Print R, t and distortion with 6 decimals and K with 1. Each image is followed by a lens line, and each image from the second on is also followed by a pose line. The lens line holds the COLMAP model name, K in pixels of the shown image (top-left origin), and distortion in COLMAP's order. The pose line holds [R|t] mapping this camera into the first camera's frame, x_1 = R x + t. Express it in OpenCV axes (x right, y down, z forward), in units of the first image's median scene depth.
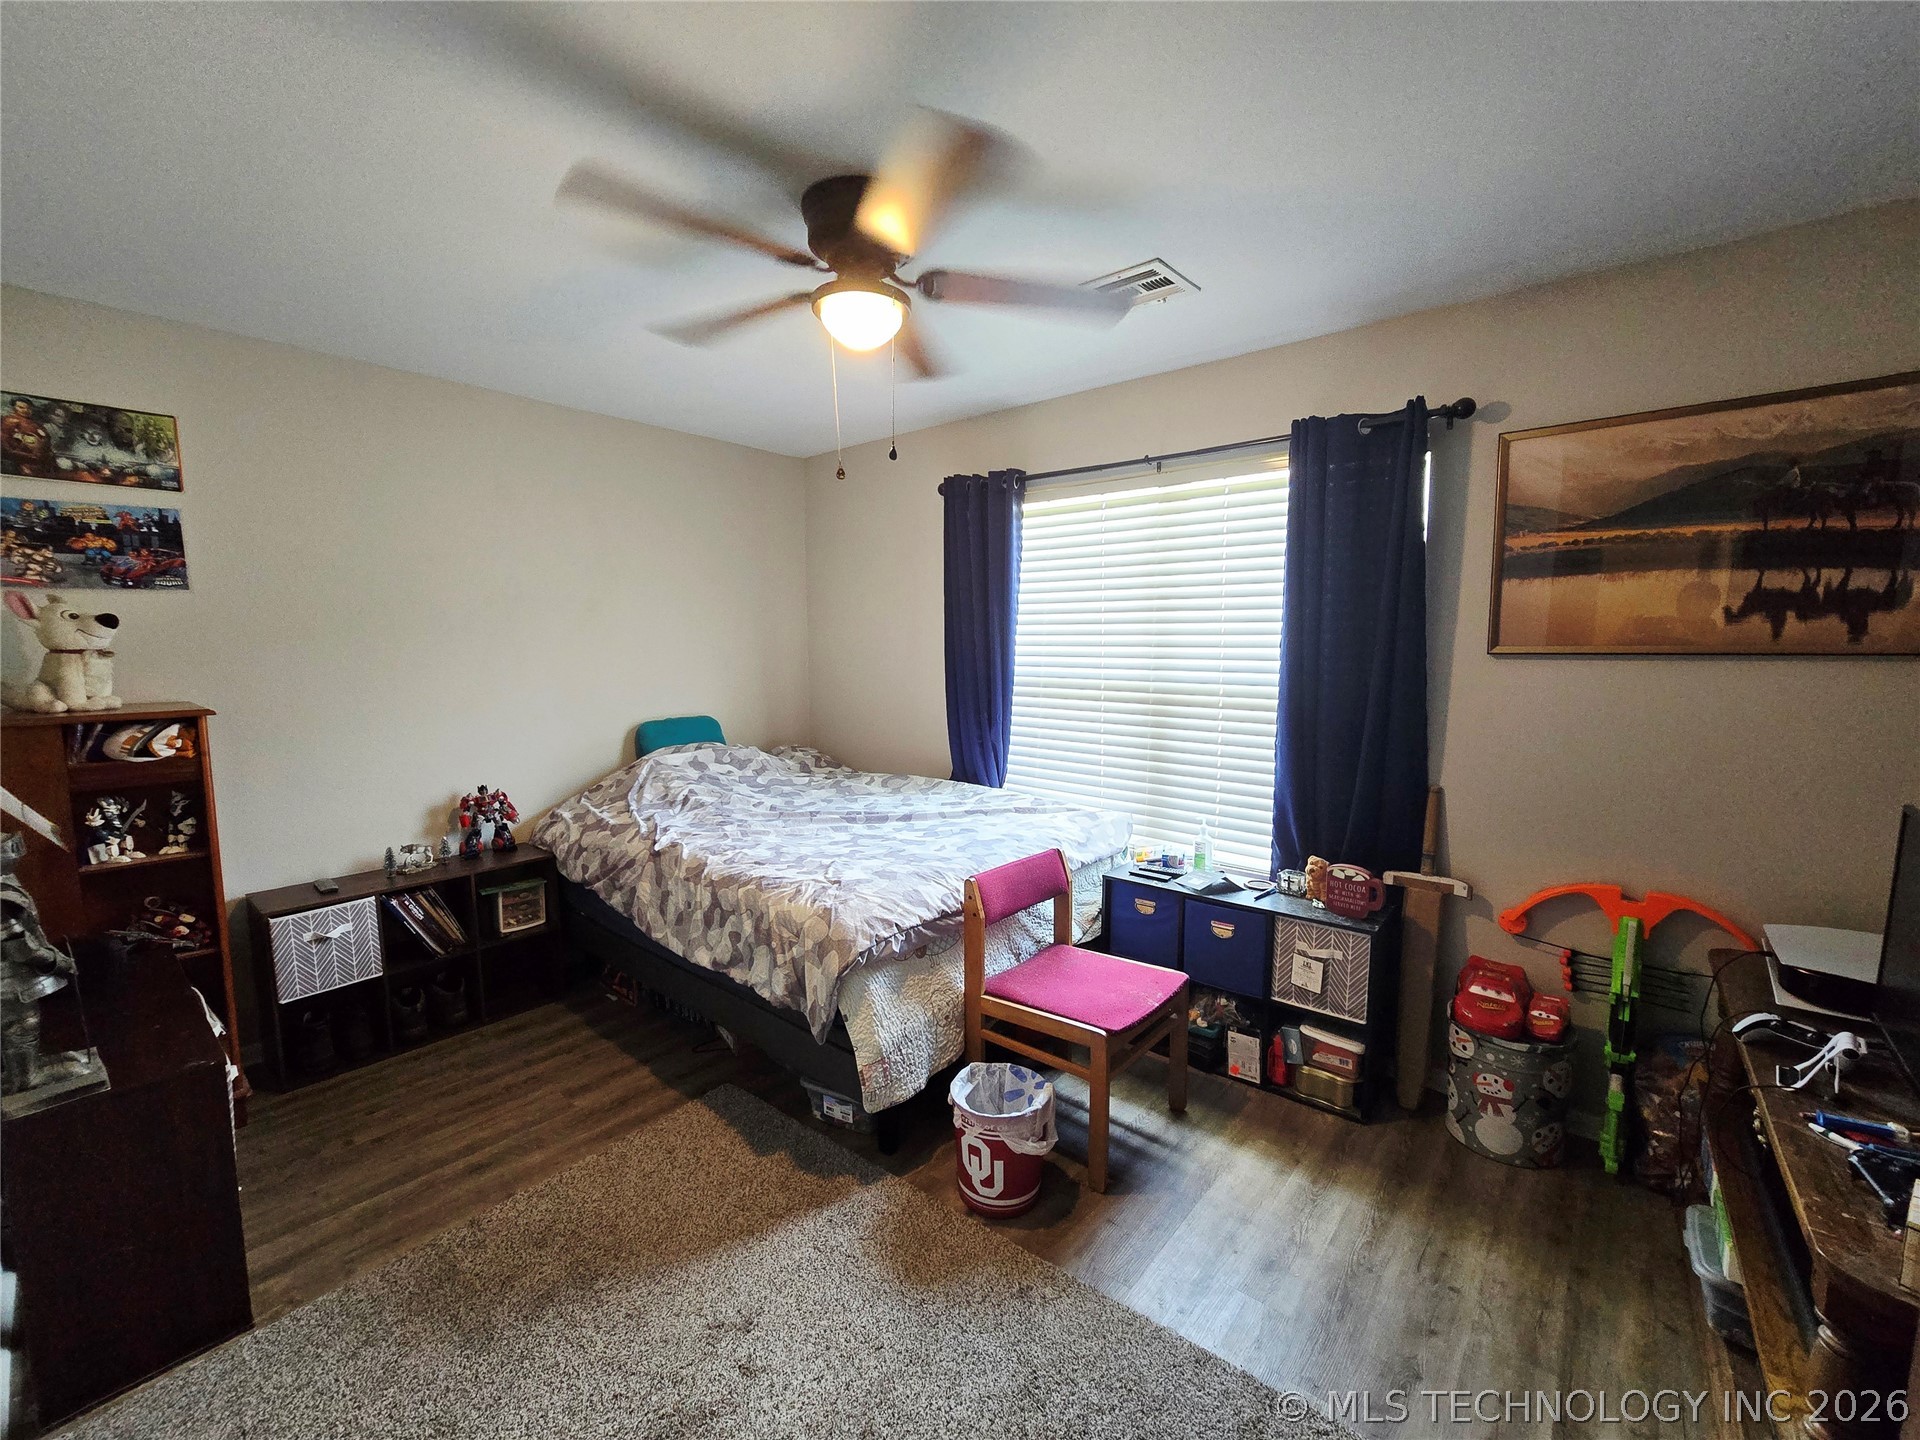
lens RADIAL K [[791.6, 0, 951.6], [0, 791.6, 719.9], [0, 0, 1]] dist [-0.008884, 0.003316]
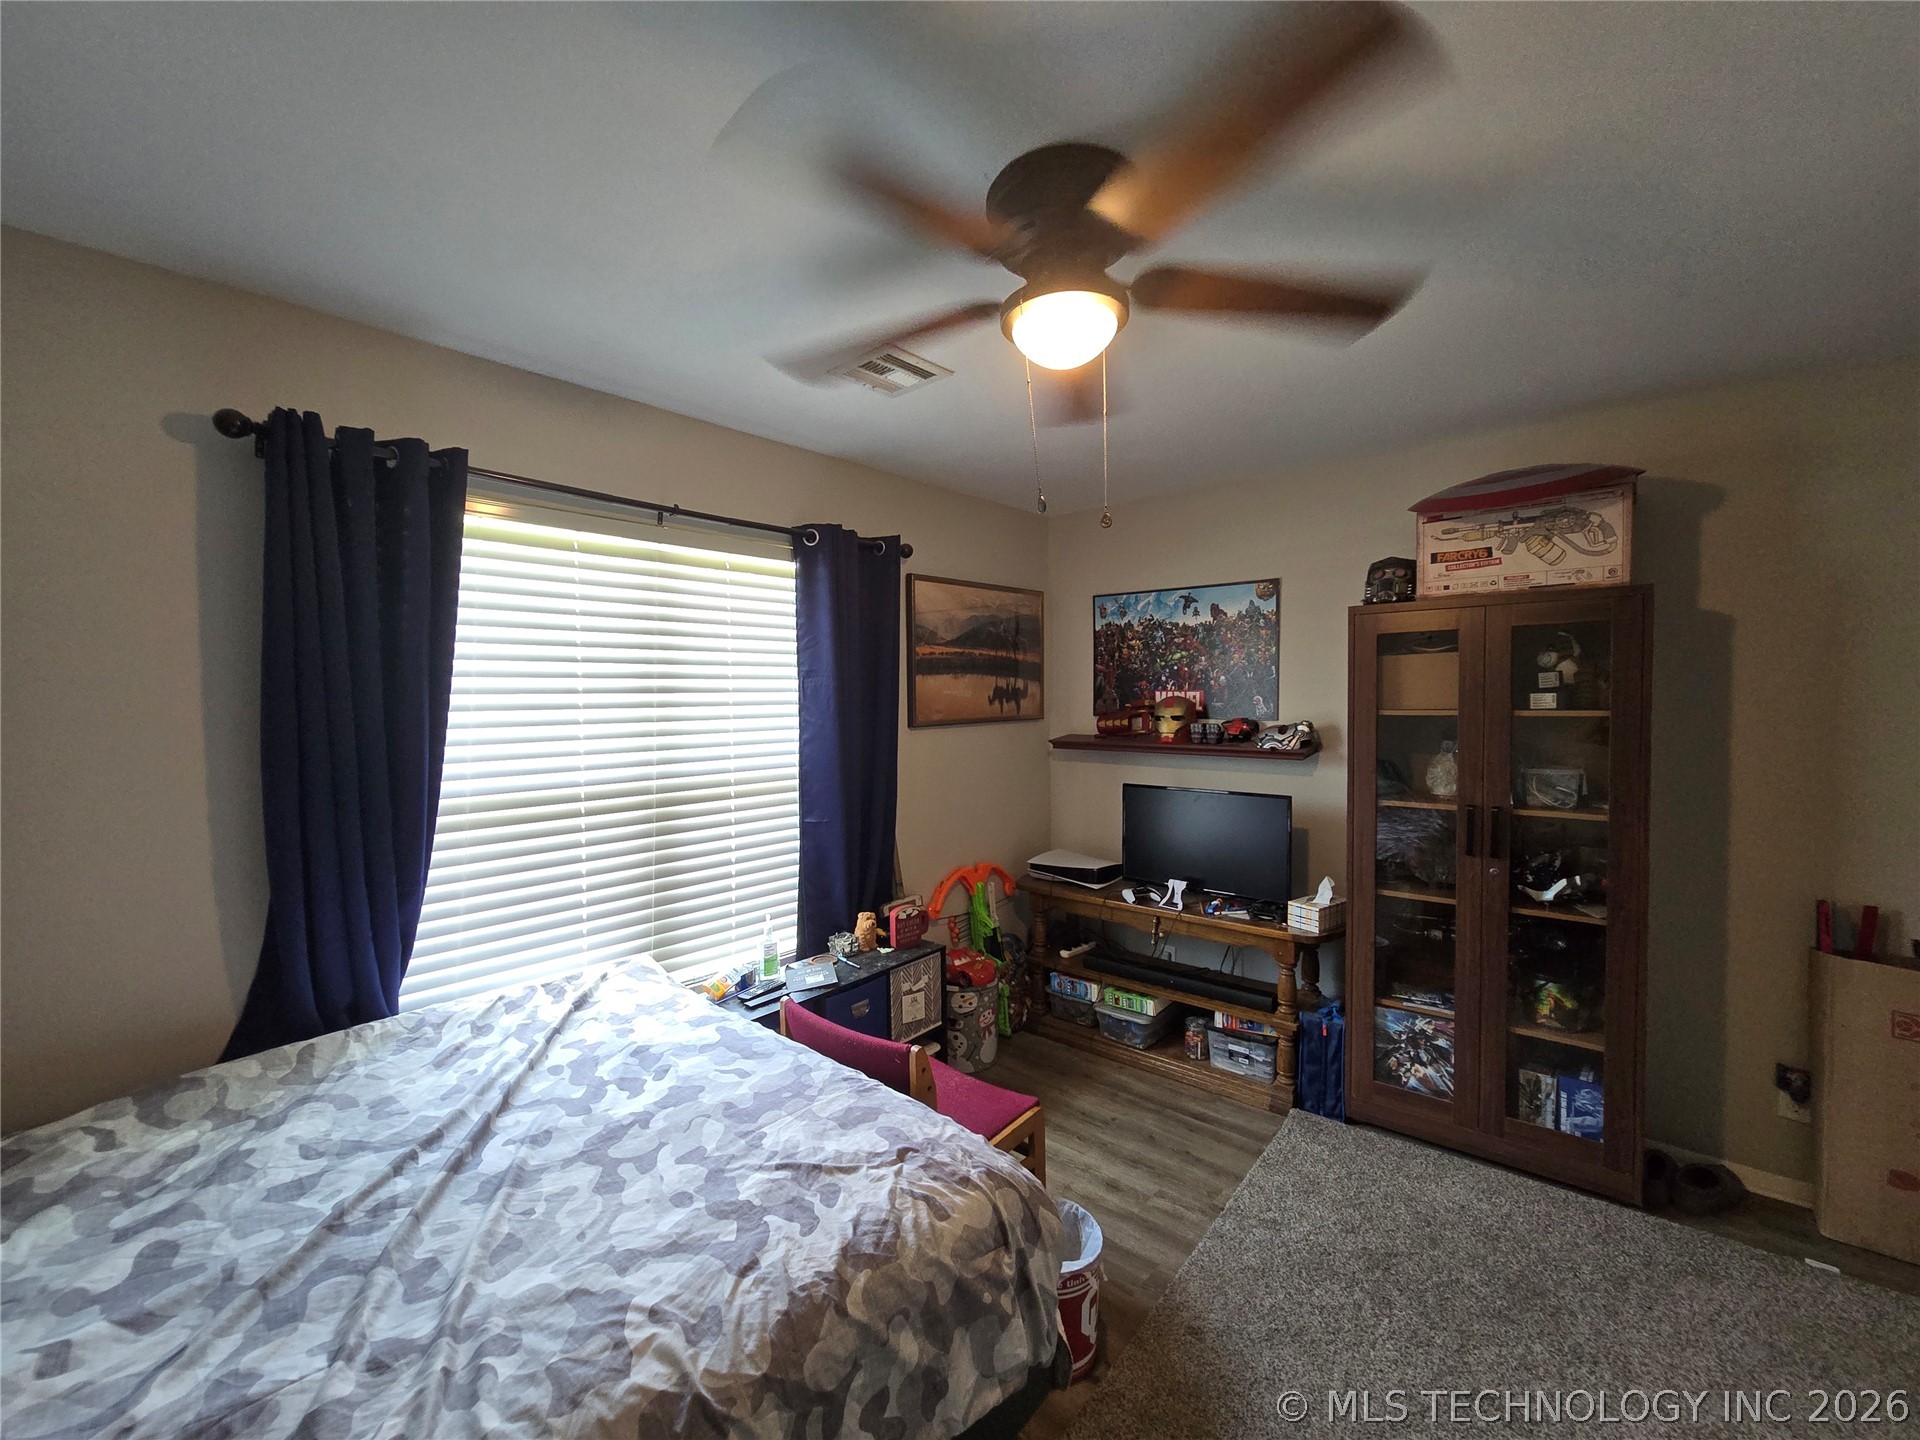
lens RADIAL K [[791.6, 0, 951.6], [0, 791.6, 719.9], [0, 0, 1]] dist [-0.008884, 0.003316]
pose [[0.007542, -0.027635, 0.999590, -0.647400], [0.117477, 0.992720, 0.026558, -0.112778], [-0.993047, 0.117229, 0.010733, 0.822275]]
